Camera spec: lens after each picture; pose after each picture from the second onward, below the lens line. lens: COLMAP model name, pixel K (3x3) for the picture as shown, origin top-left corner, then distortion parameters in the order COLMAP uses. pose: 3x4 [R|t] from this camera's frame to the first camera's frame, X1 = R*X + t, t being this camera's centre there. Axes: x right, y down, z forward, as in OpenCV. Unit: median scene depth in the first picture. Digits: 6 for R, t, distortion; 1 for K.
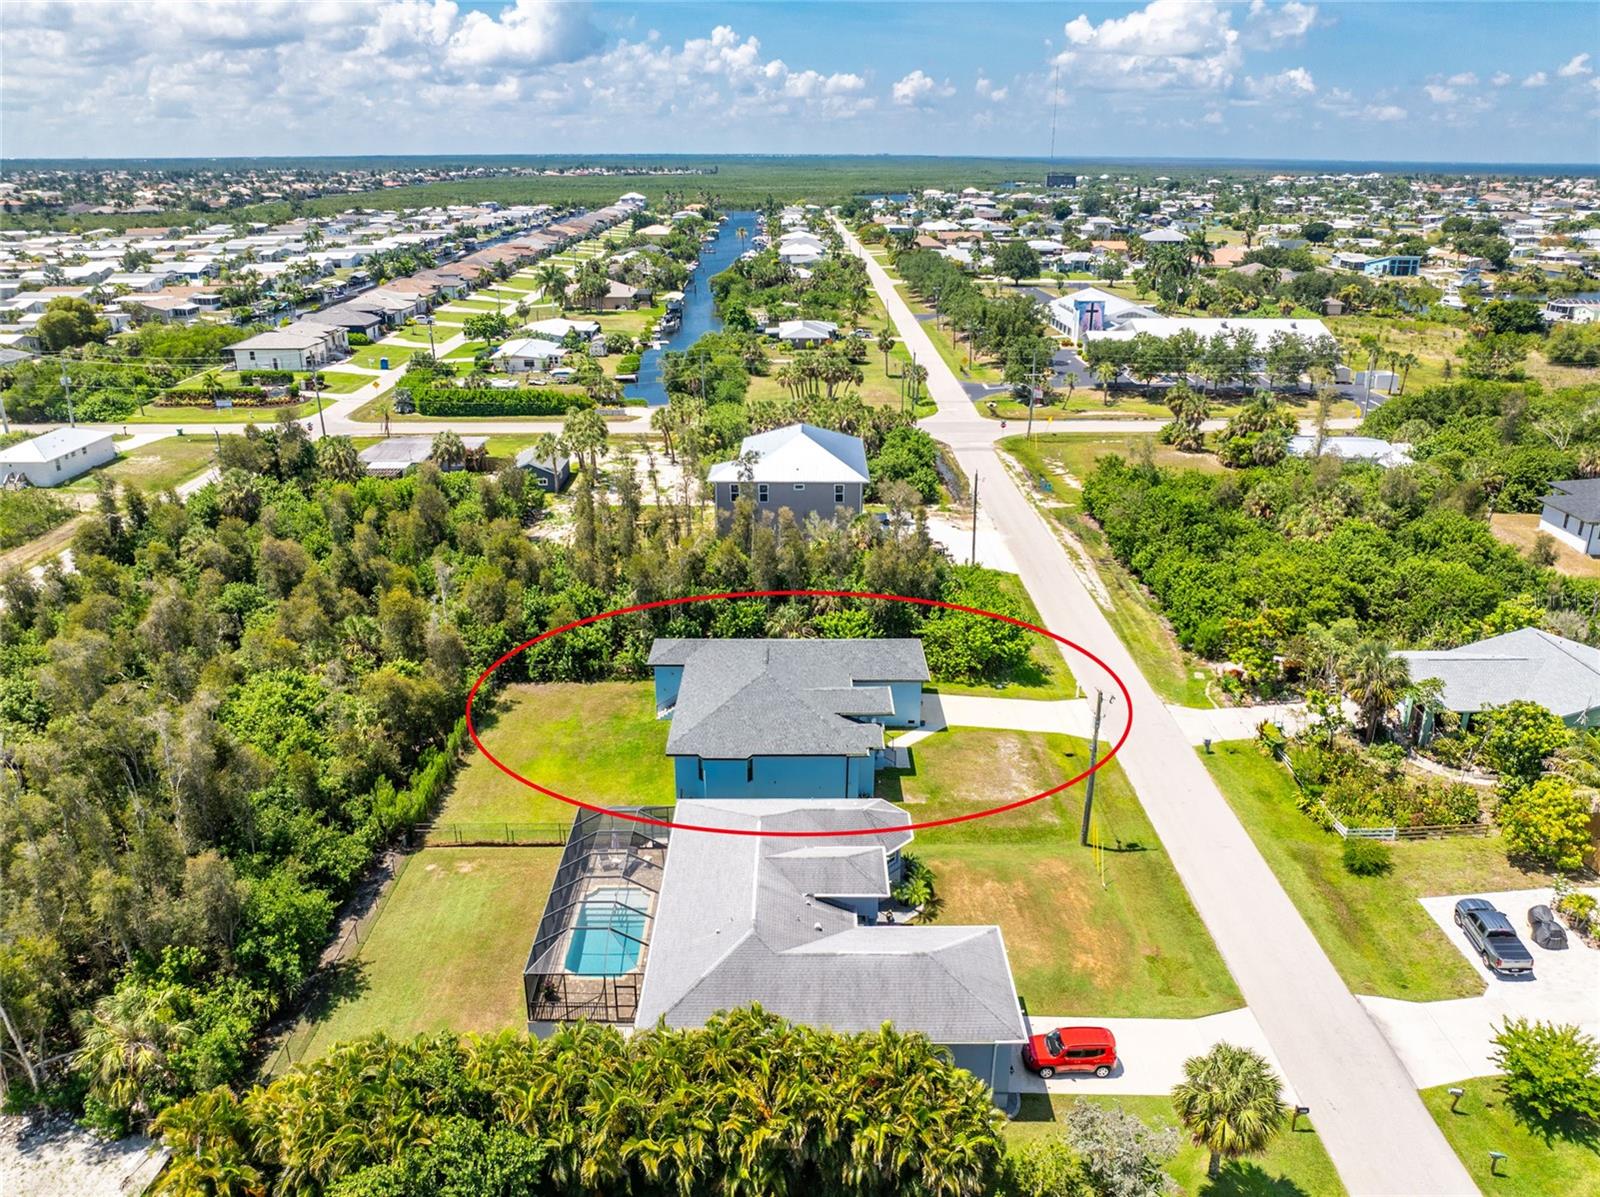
lens RADIAL K [[1129.6, 0, 800.0], [0, 1129.6, 598.5], [0, 0, 1]] dist [-0.028332, 0.000015]
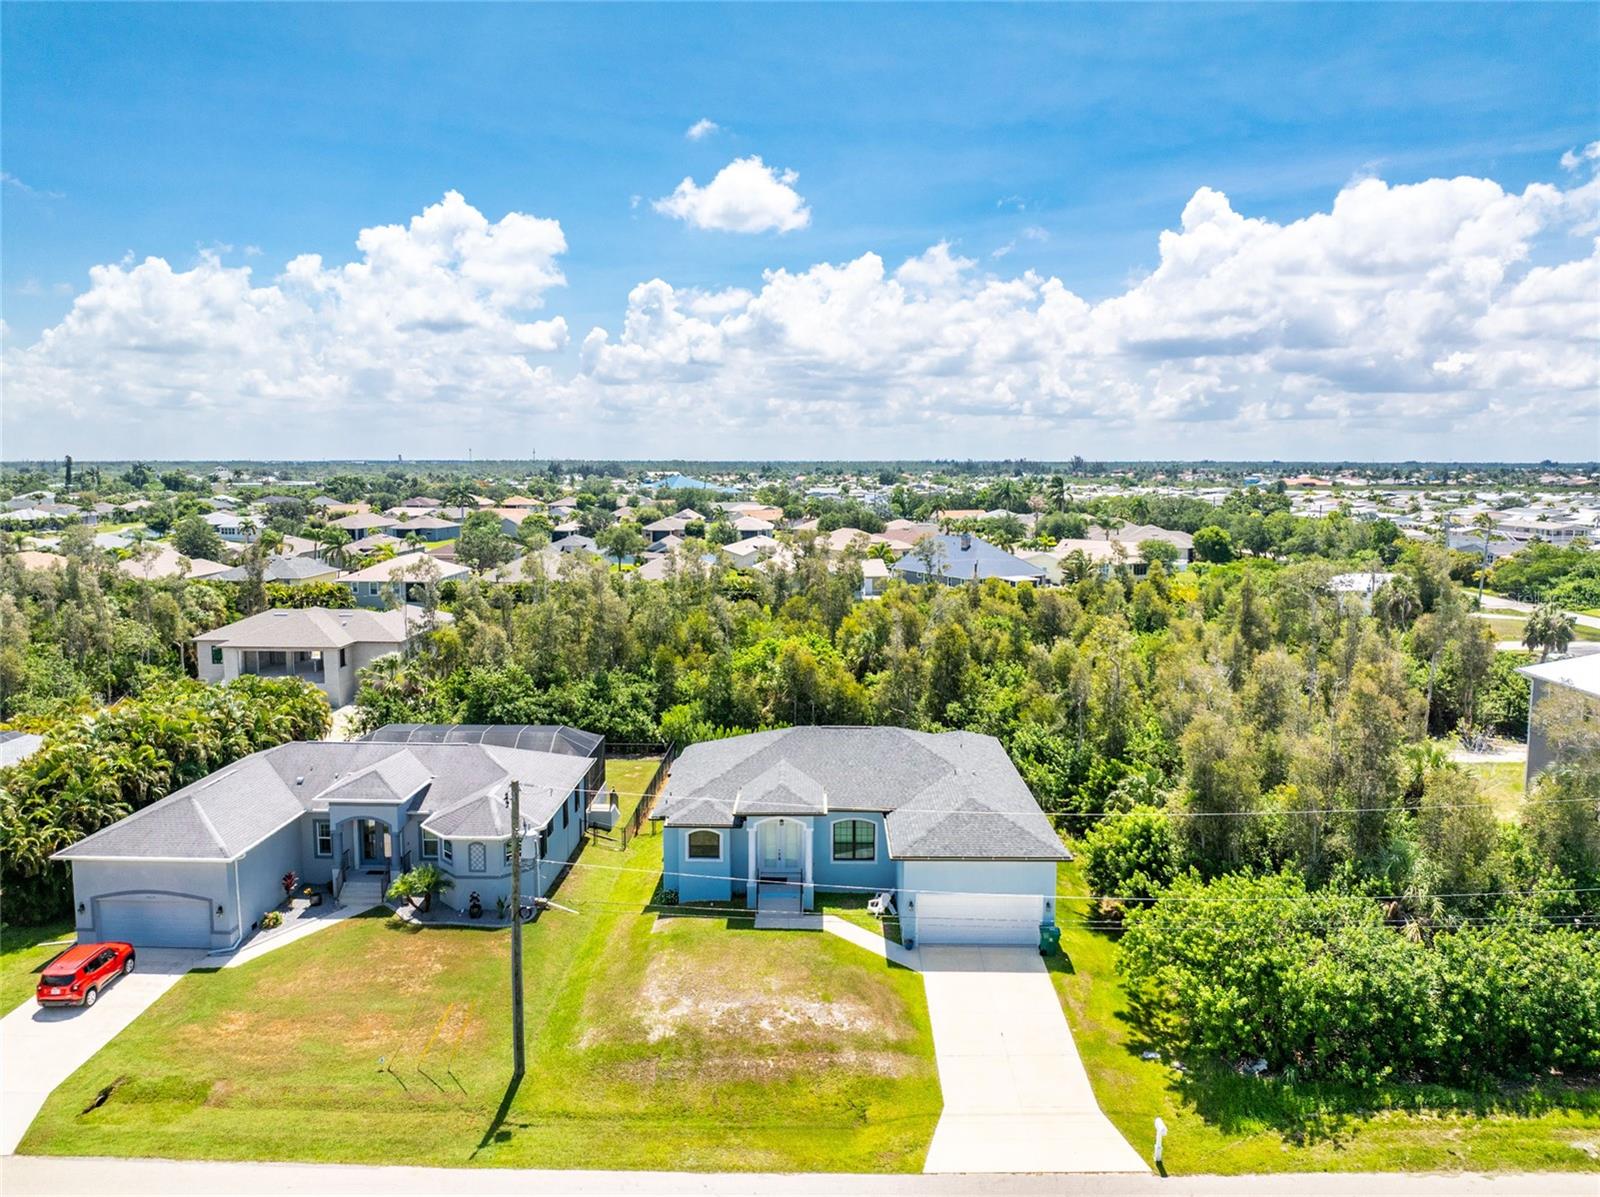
lens RADIAL K [[1129.6, 0, 800.0], [0, 1129.6, 598.5], [0, 0, 1]] dist [-0.028332, 0.000015]
pose [[-0.023107, 0.113843, -0.993230, 0.332392], [-0.370399, 0.921817, 0.114275, -0.047772], [0.928585, 0.370532, 0.020867, 0.445448]]
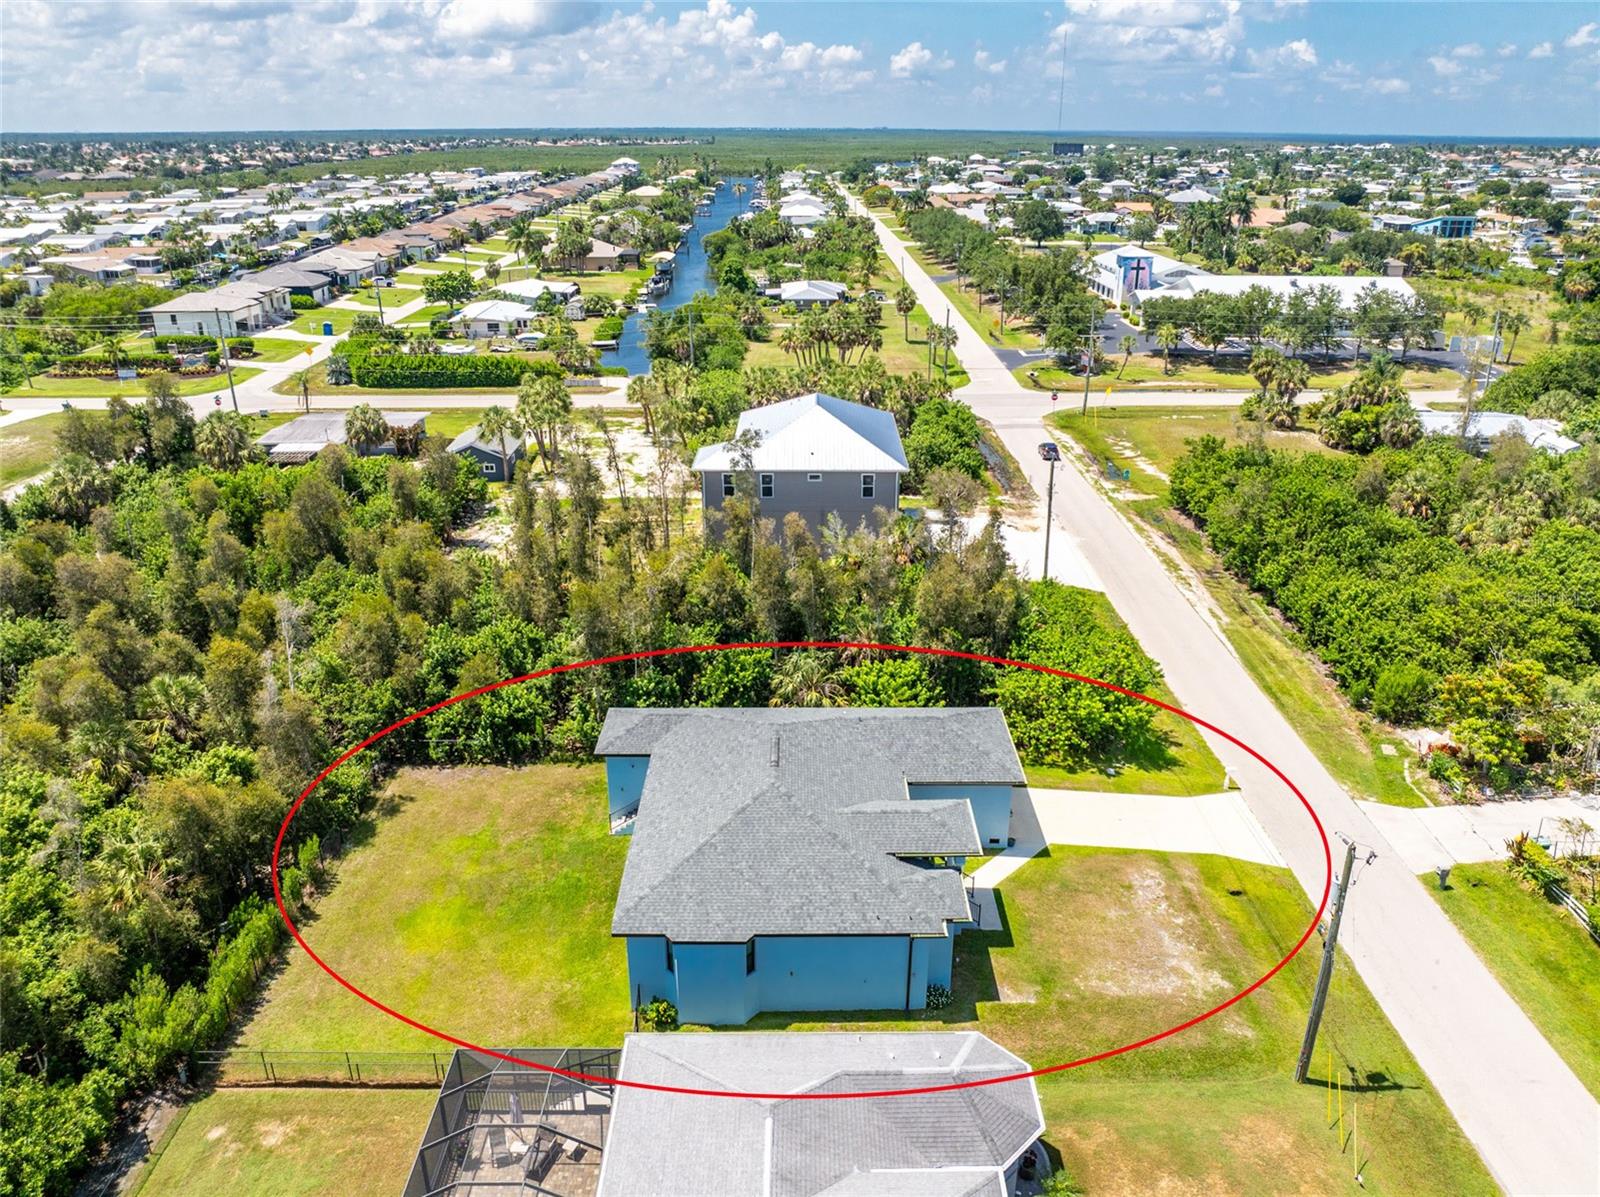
lens RADIAL K [[1125.5, 0, 803.6], [0, 1125.5, 622.9], [0, 0, 1]] dist [-0.032126, 0.010596]
pose [[0.999990, -0.001696, 0.004201, -0.007974], [0.001522, 0.999157, 0.041020, -0.023102], [-0.004267, -0.041014, 0.999149, 0.177229]]
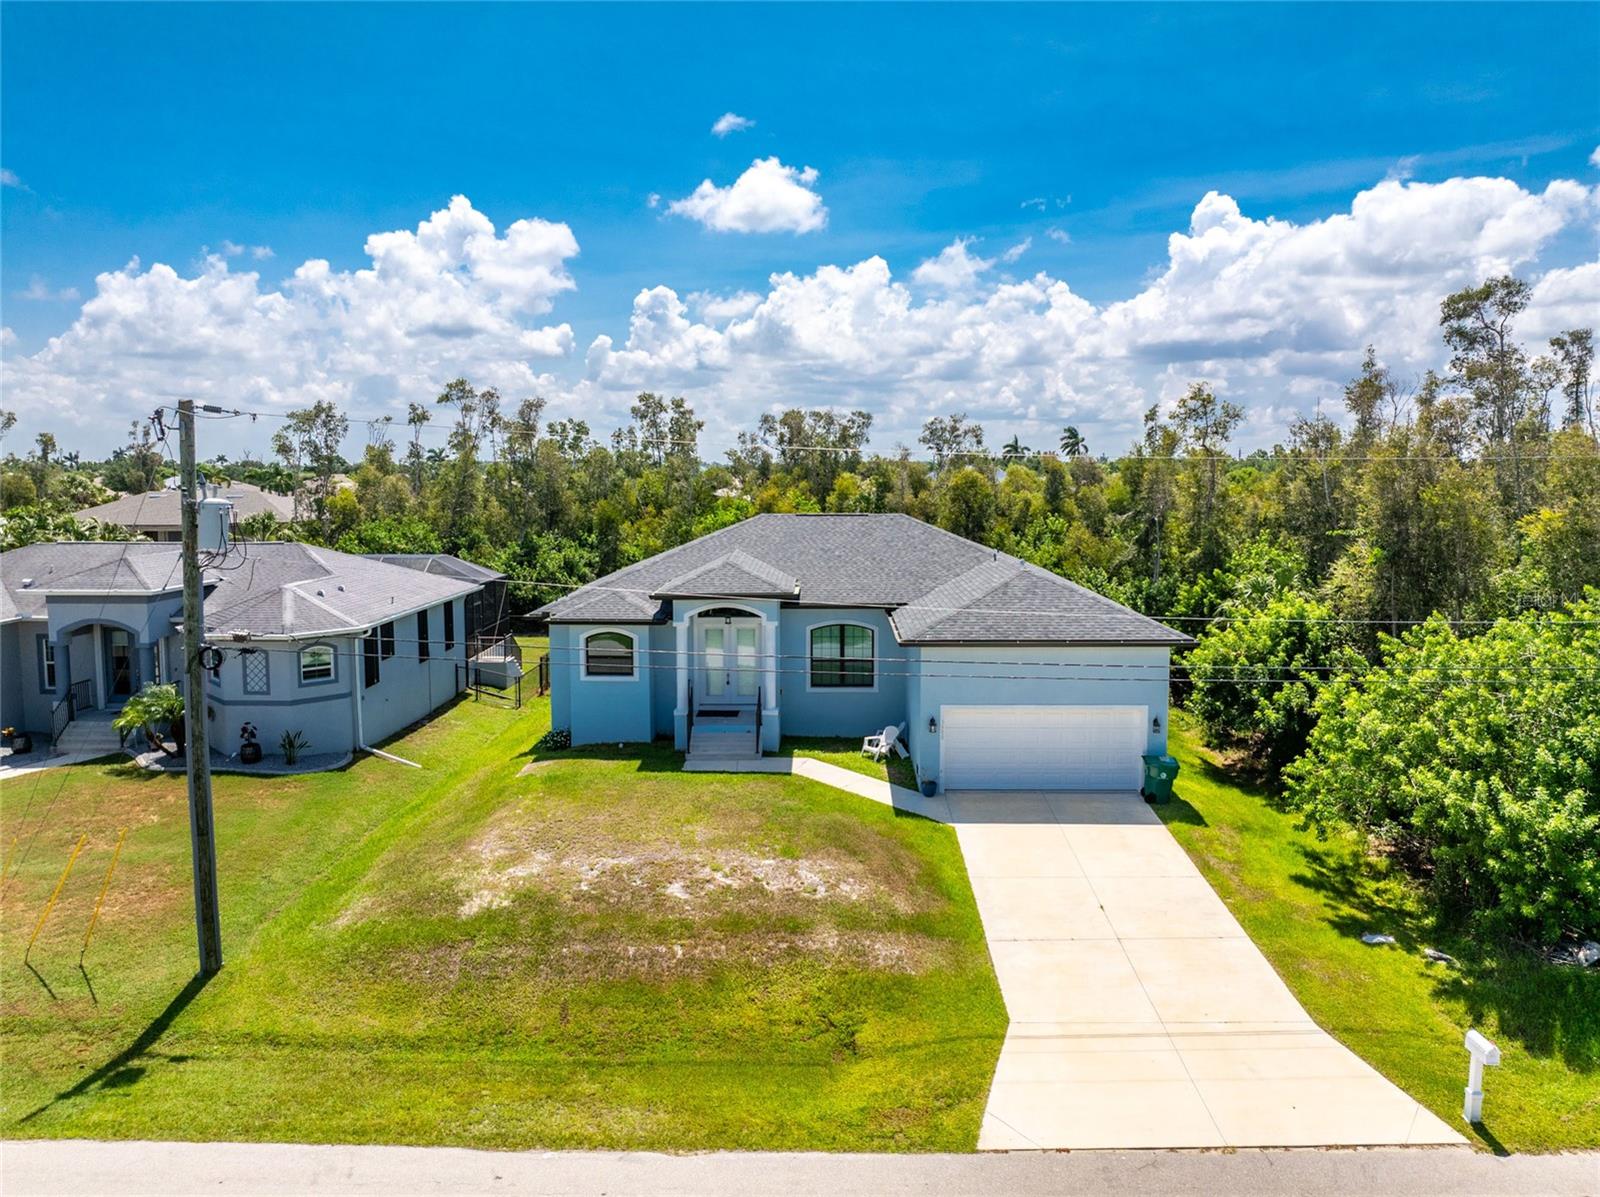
lens RADIAL K [[1129.6, 0, 800.0], [0, 1129.6, 598.5], [0, 0, 1]] dist [-0.028332, 0.000015]
pose [[-0.023944, 0.111452, -0.993481, 0.228801], [-0.368460, 0.922823, 0.112406, 0.016448], [0.929335, 0.368749, 0.018969, 0.476878]]
